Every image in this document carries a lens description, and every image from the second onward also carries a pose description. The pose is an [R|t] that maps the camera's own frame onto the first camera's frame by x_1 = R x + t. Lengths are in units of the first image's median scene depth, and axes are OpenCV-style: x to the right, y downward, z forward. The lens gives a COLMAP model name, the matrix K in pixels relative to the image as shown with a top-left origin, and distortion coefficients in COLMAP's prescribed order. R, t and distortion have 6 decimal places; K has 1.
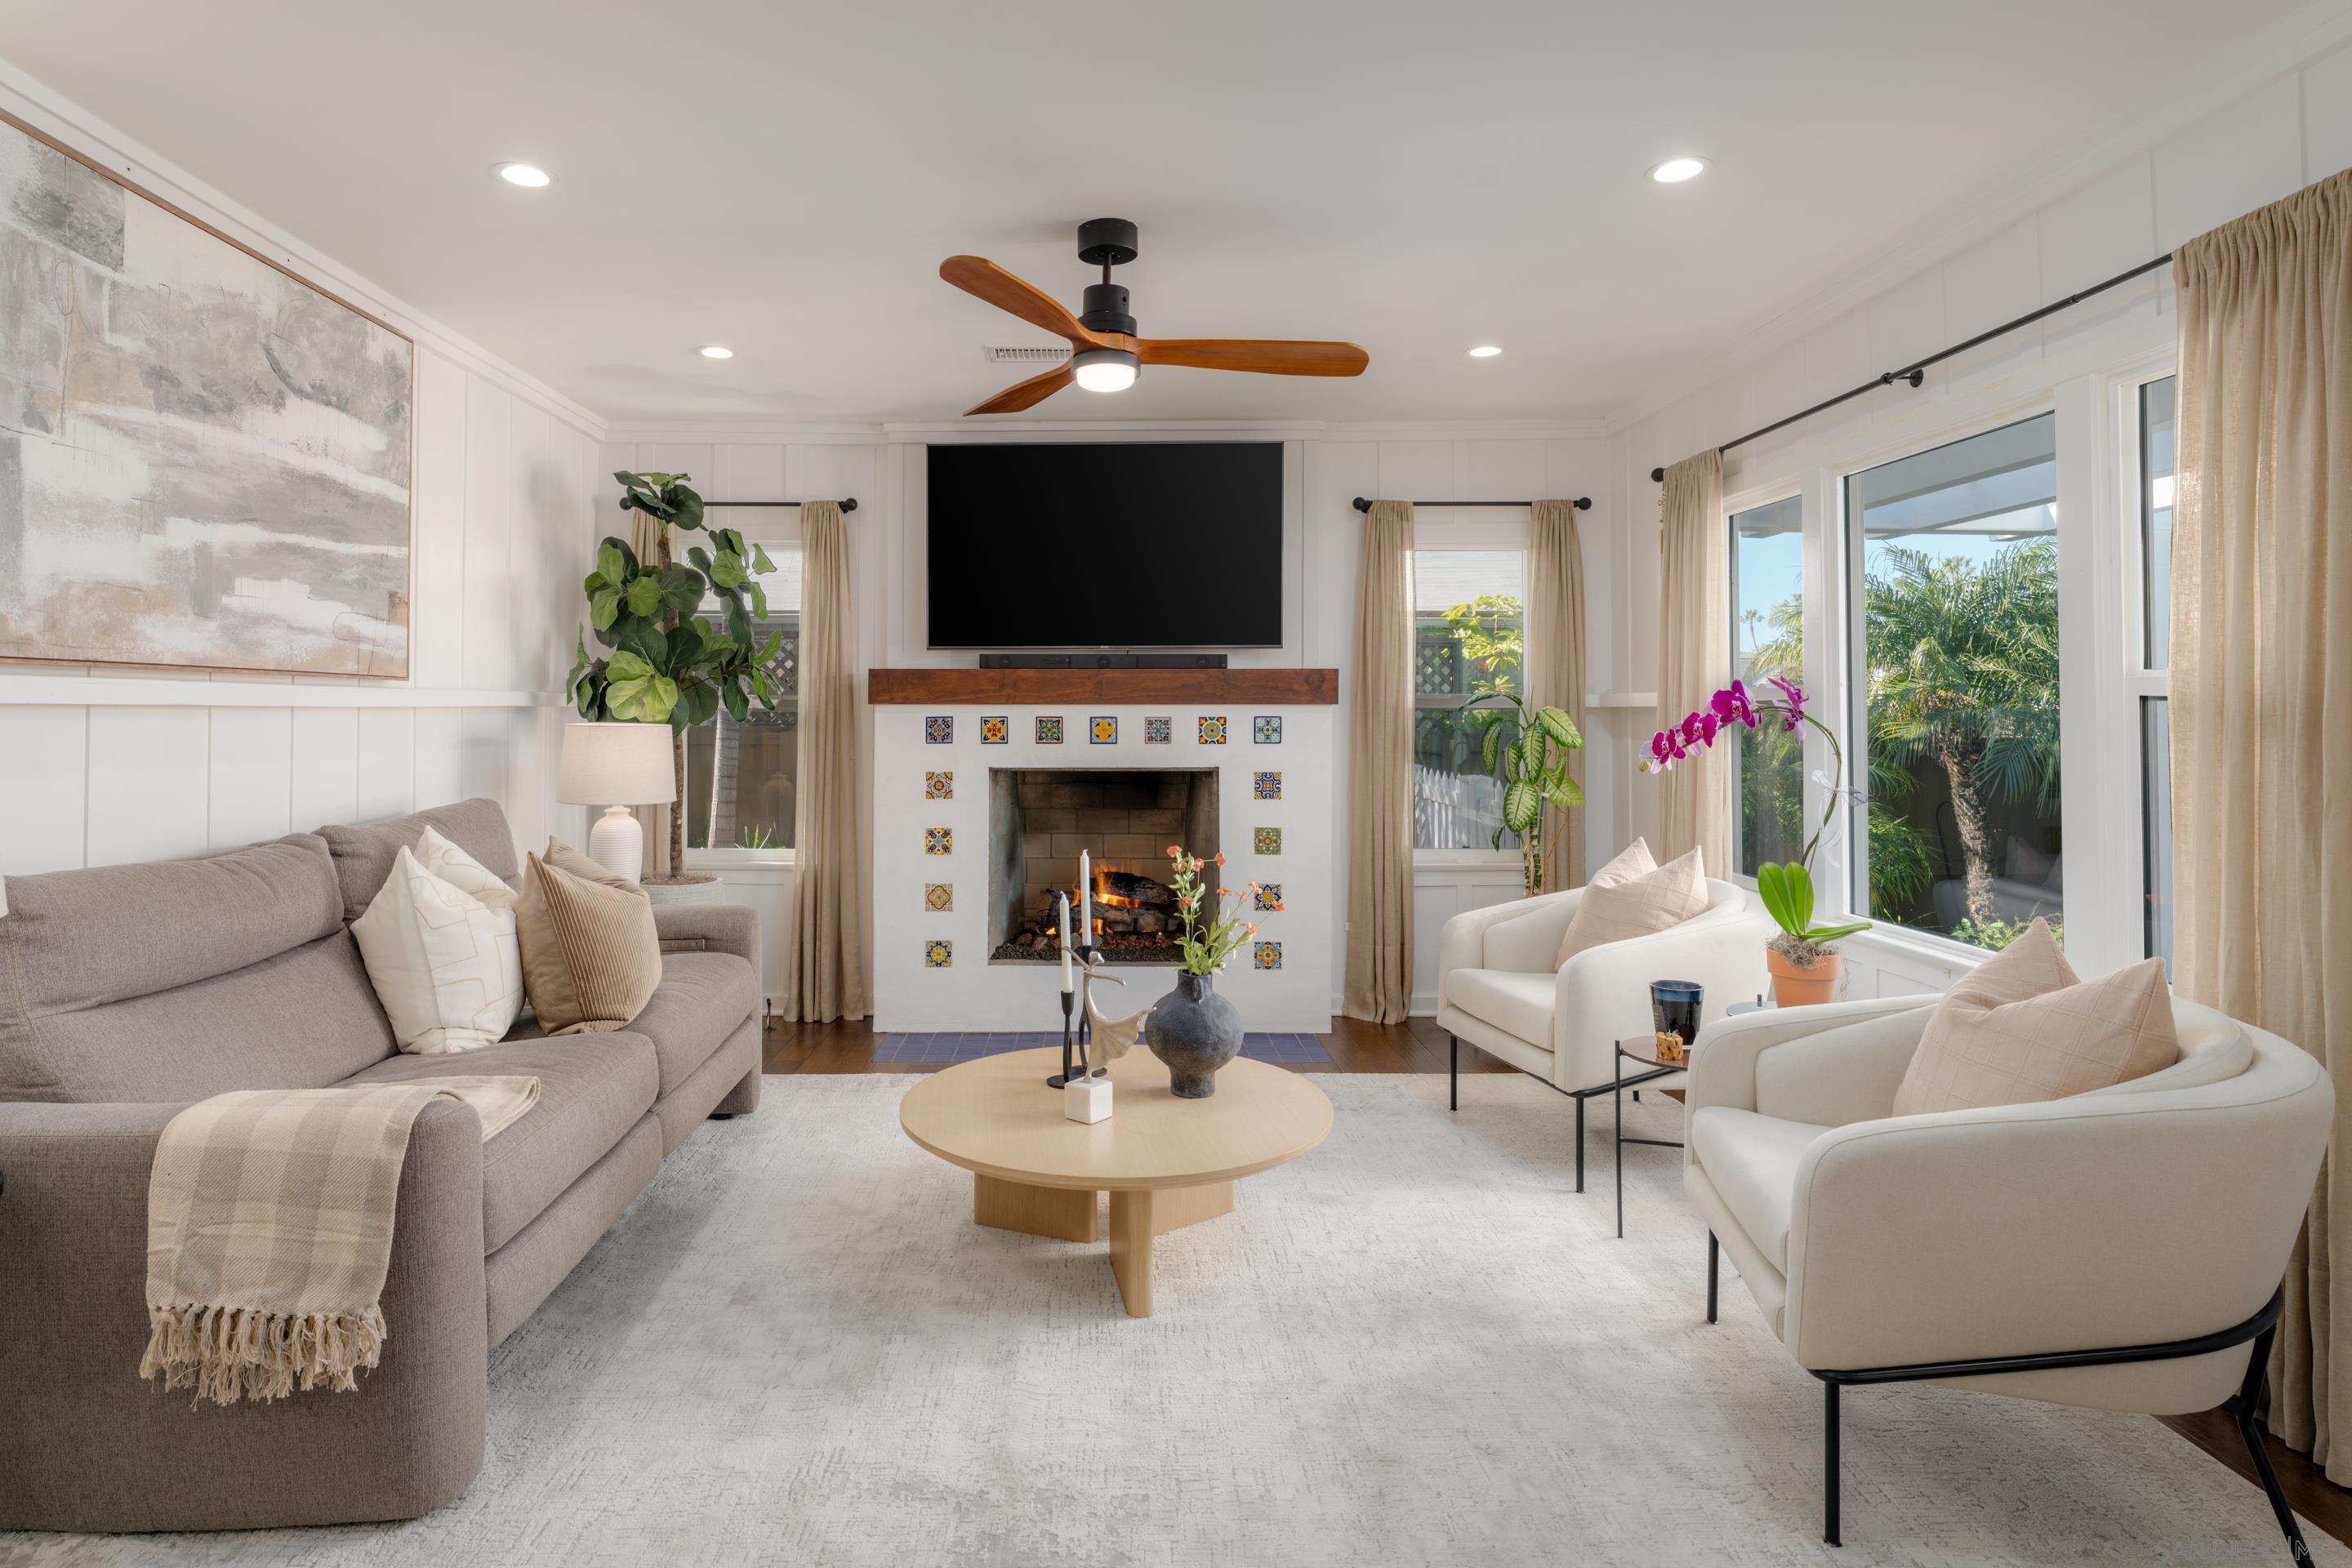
lens RADIAL K [[1242.4, 0, 1072.8], [0, 1242.4, 686.9], [0, 0, 1]] dist [-0.002670, -0.000634]
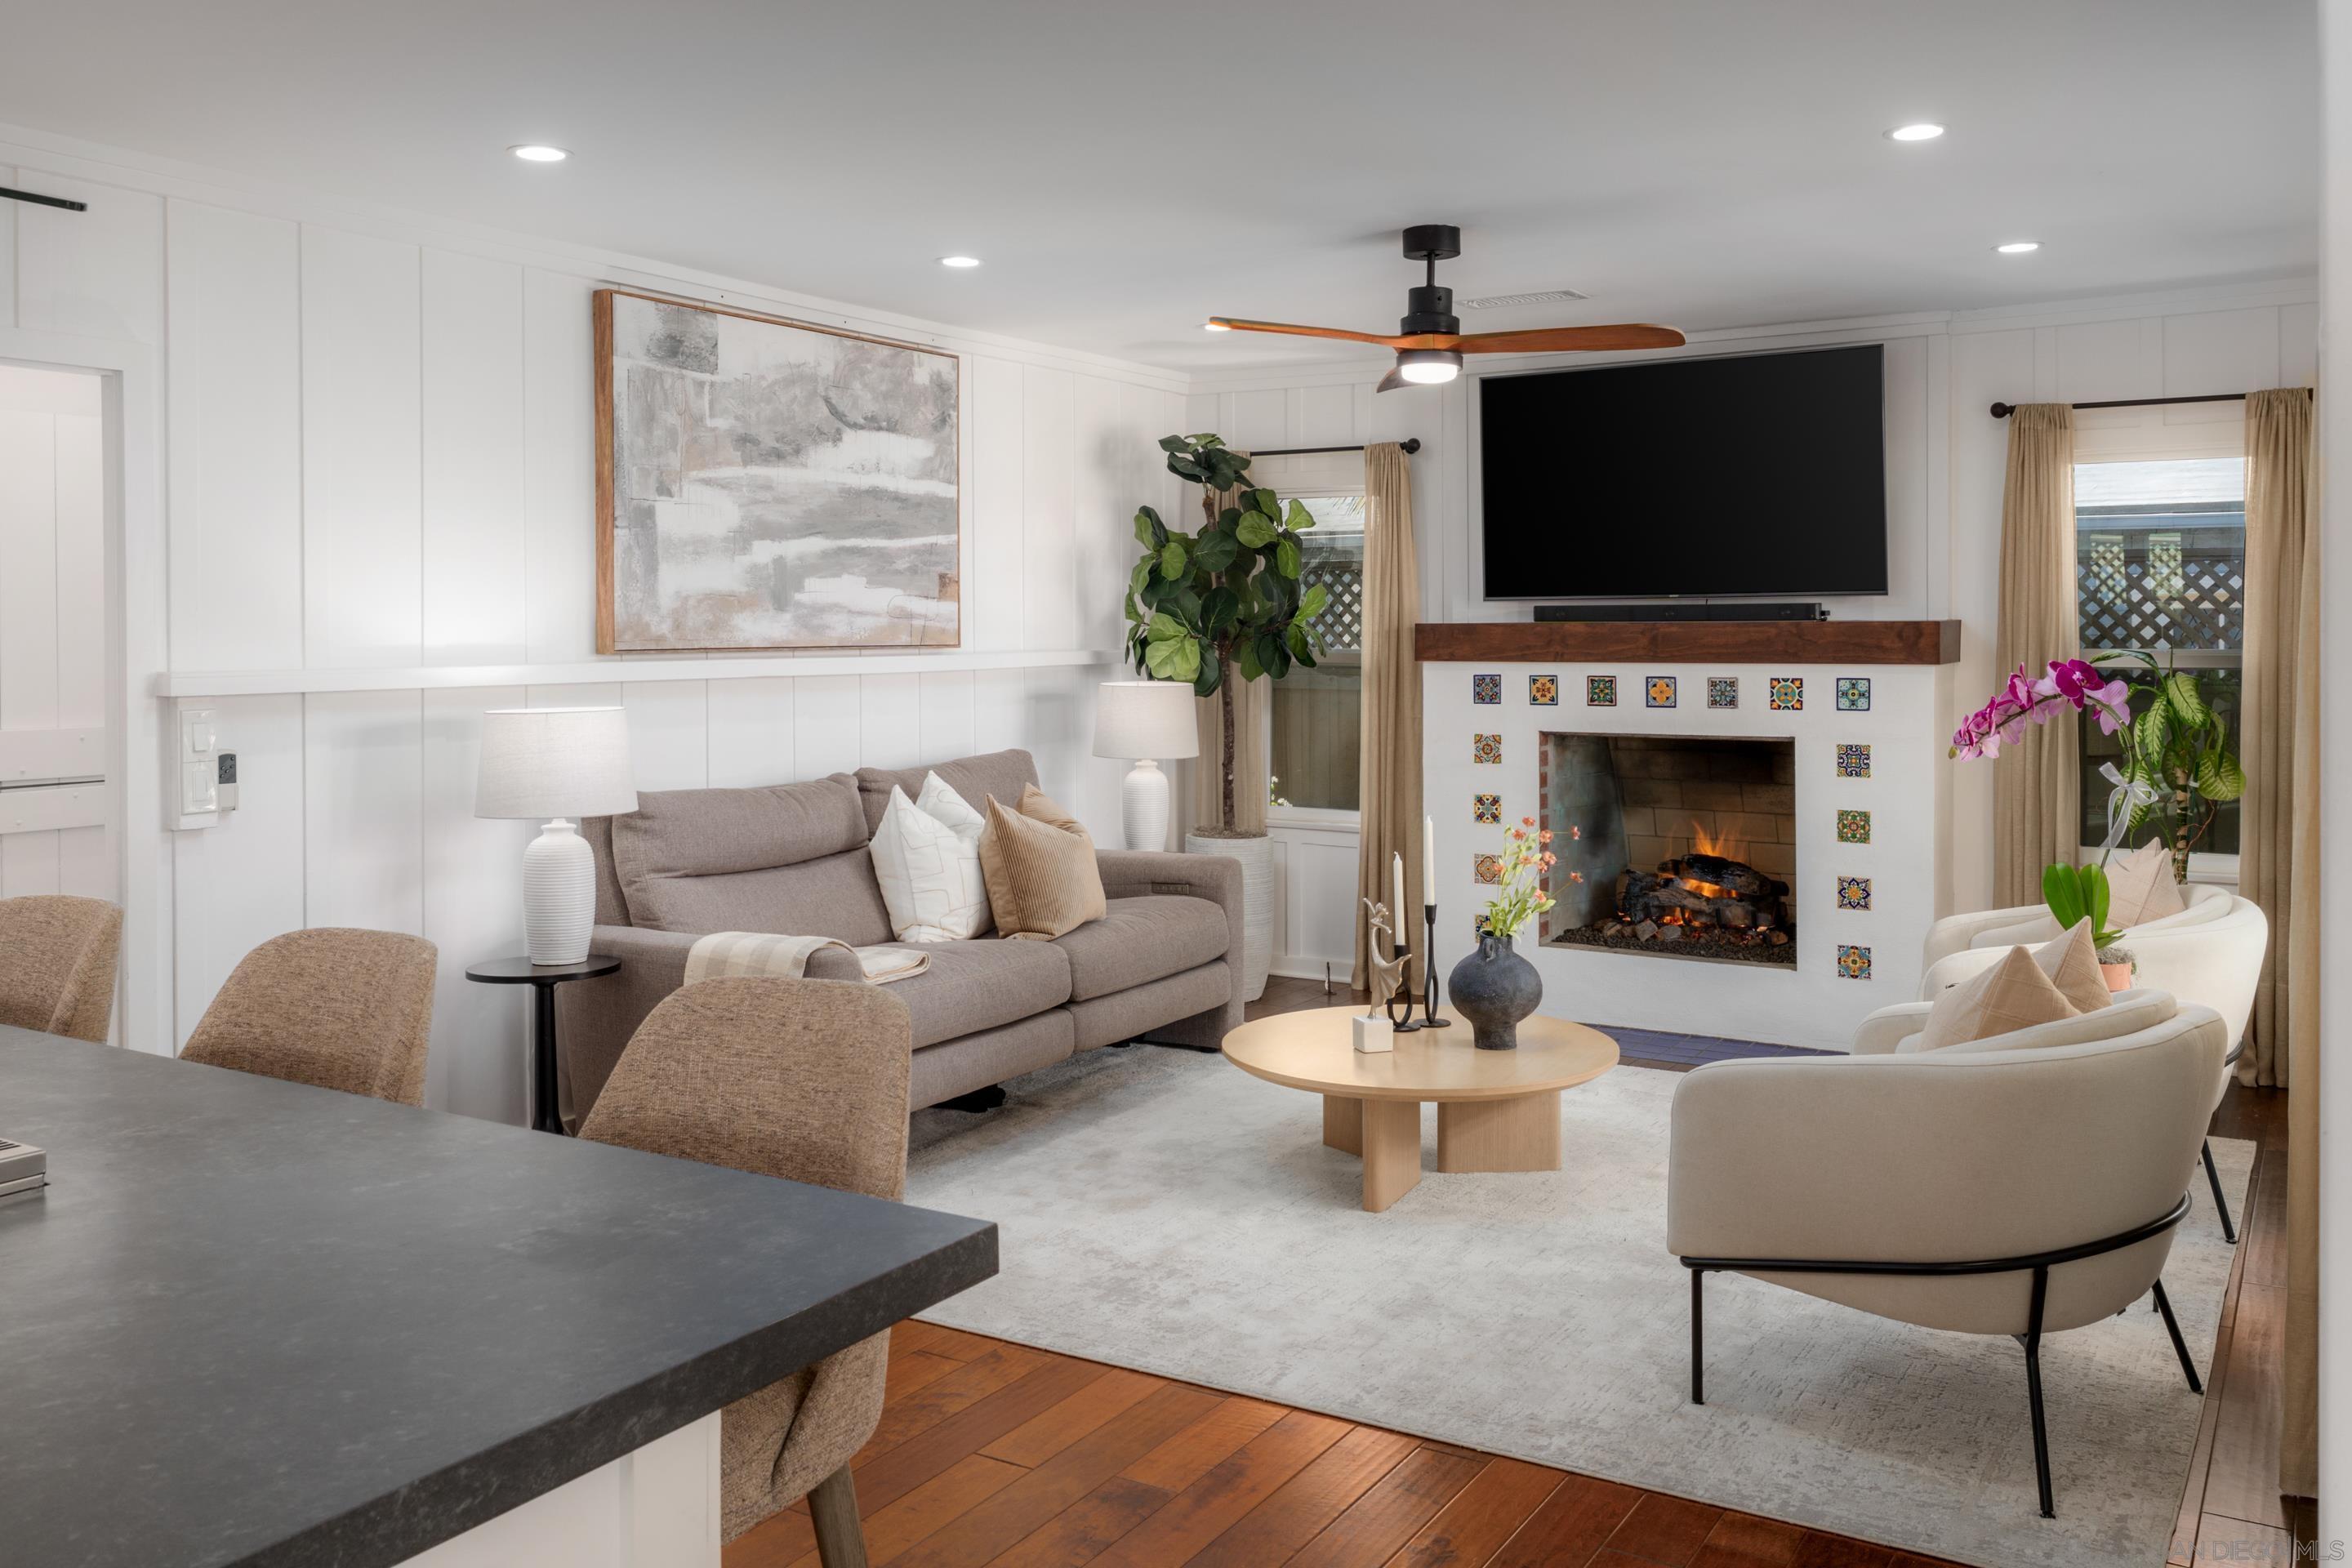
lens RADIAL K [[1813.9, 0, 1234.3], [0, 1813.9, 646.0], [0, 0, 1]] dist [-0.001749, -0.004186]
pose [[0.869559, 0.001391, -0.493828, 0.571808], [0.013308, 0.999567, 0.026249, -0.051175], [0.493650, -0.029397, 0.869163, -0.385805]]
